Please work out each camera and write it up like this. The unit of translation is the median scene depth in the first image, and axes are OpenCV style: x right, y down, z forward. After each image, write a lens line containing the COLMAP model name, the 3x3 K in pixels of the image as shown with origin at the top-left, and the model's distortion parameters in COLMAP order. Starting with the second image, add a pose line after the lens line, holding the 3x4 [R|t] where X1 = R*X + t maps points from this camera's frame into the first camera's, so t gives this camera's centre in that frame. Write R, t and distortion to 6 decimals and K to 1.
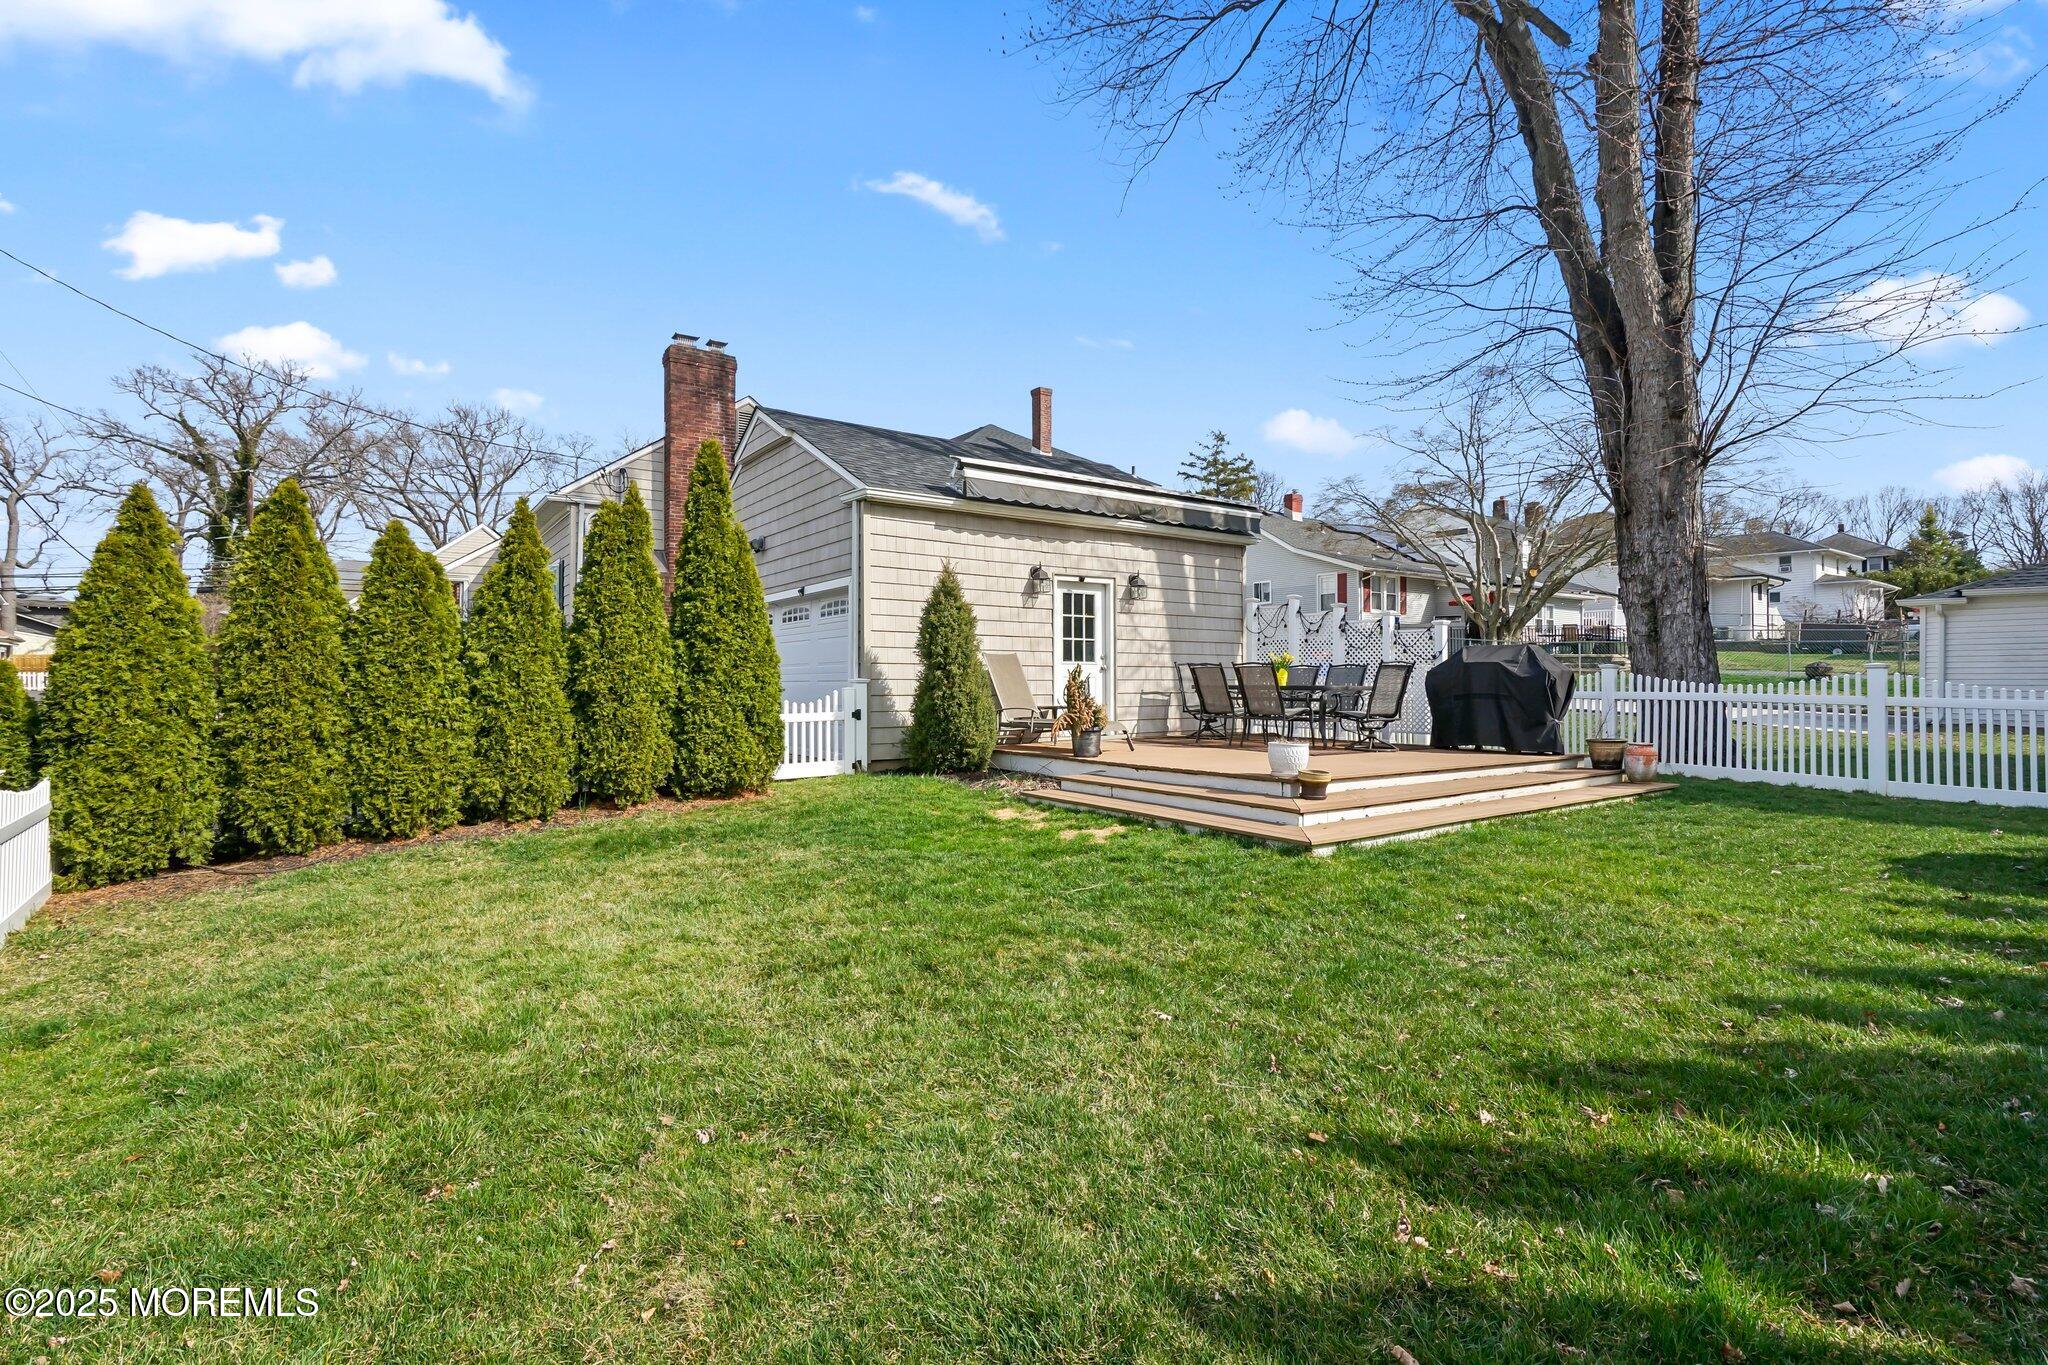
lens RADIAL K [[929.9, 0, 1021.0], [0, 929.9, 686.1], [0, 0, 1]] dist [-0.001690, 0.001306]
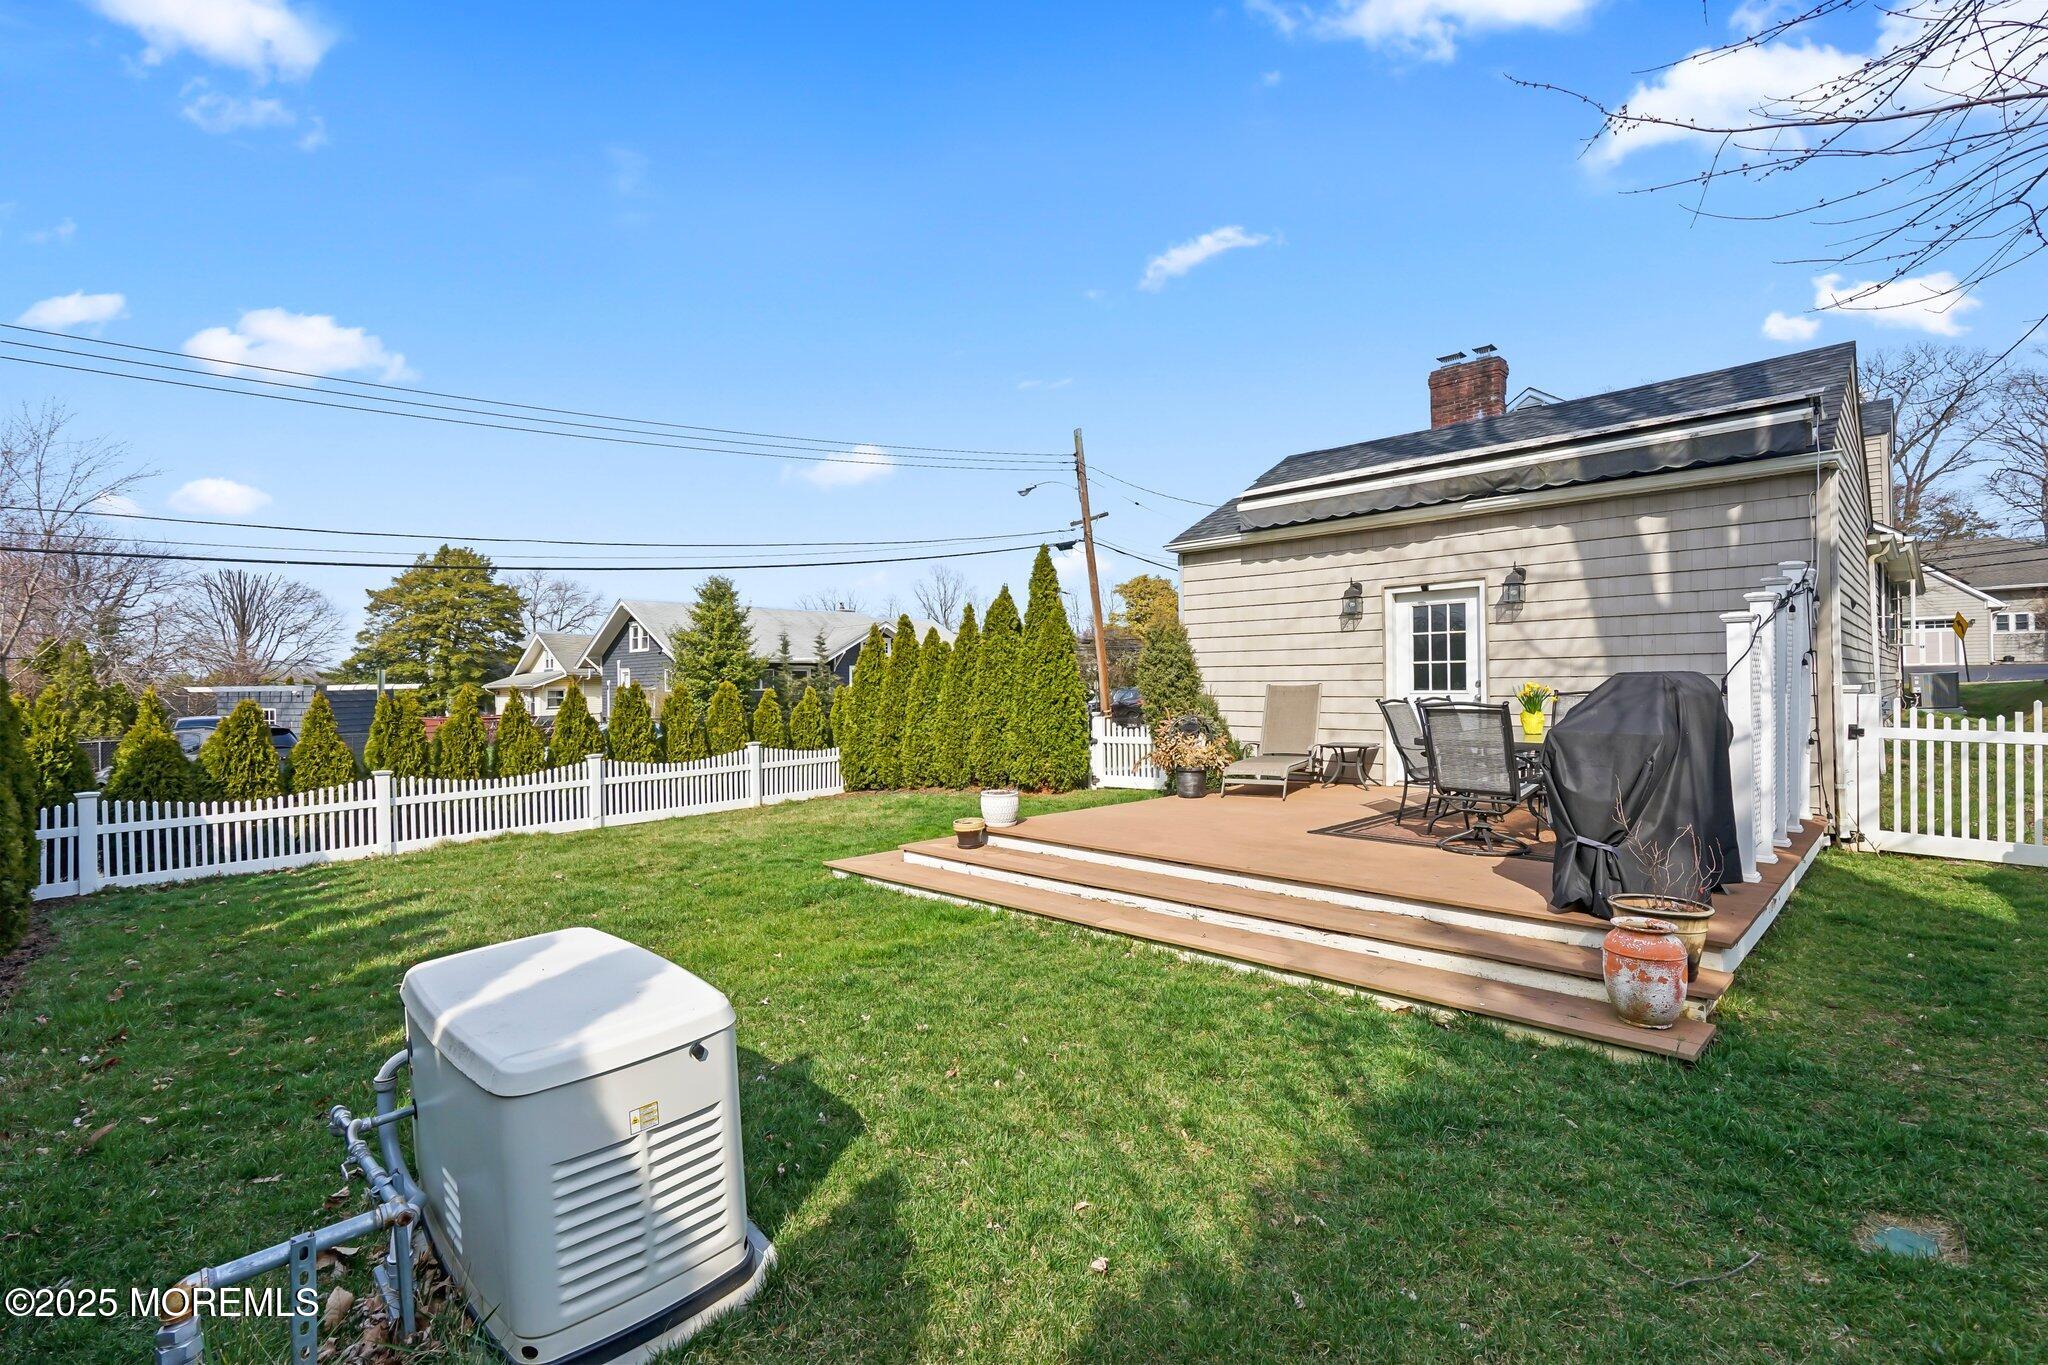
lens RADIAL K [[929.9, 0, 1023.2], [0, 929.9, 686.4], [0, 0, 1]] dist [-0.001690, 0.001306]
pose [[0.187508, -0.001582, -0.982262, 0.768978], [0.007563, 0.999971, -0.000167, -0.032293], [0.982234, -0.007398, 0.187514, 0.501789]]
